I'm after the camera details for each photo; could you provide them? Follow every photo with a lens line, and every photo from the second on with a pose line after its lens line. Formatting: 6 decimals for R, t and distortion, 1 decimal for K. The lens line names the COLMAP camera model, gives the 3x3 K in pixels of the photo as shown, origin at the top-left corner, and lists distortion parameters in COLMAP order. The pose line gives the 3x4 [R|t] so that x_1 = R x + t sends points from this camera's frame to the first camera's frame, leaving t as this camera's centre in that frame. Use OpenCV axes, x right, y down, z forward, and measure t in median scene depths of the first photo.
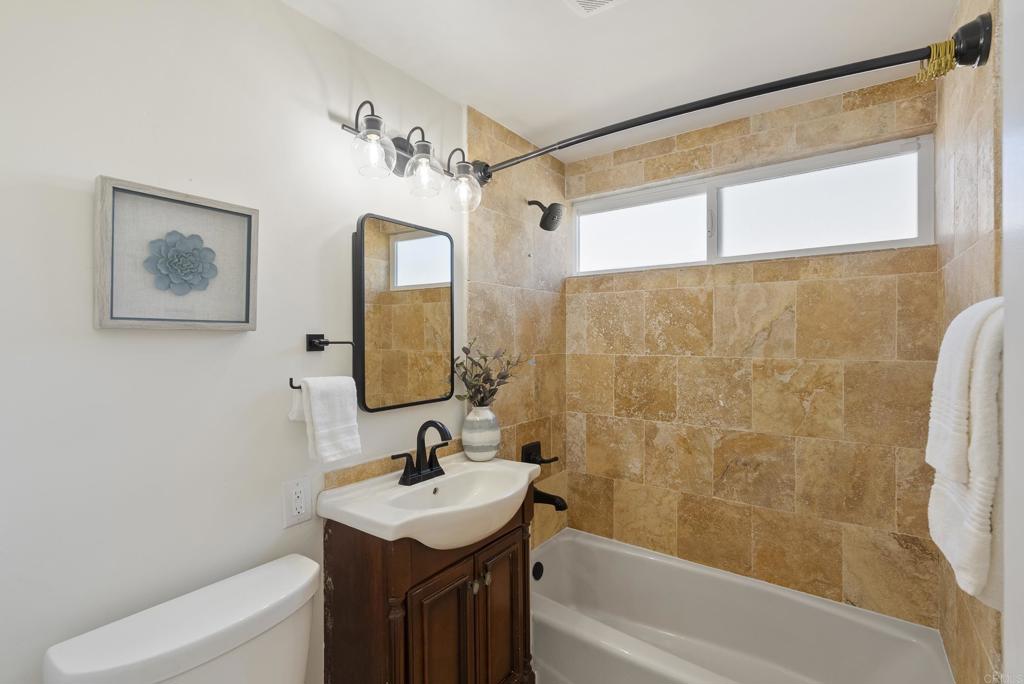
lens RADIAL K [[463.5, 0, 512.8], [0, 463.5, 337.5], [0, 0, 1]] dist [0.000152, 0.000322]
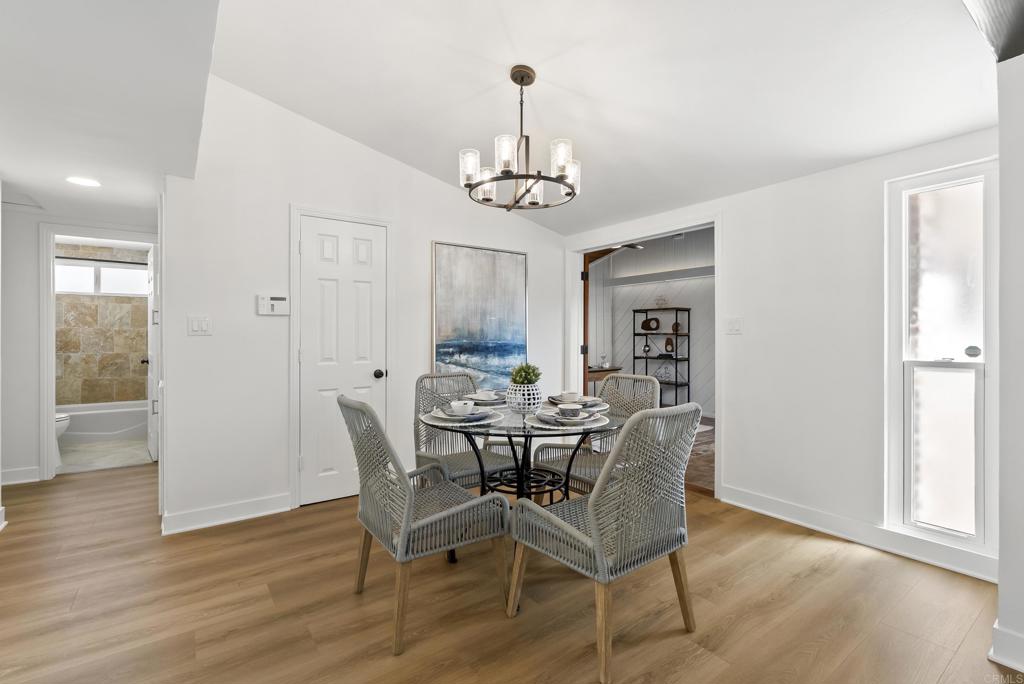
lens RADIAL K [[463.5, 0, 512.8], [0, 463.5, 337.5], [0, 0, 1]] dist [0.000152, 0.000322]
pose [[0.307129, -0.001263, 0.951667, -1.486675], [0.000385, 0.999999, 0.001203, 0.097054], [-0.951668, -0.000003, 0.307129, -2.283504]]
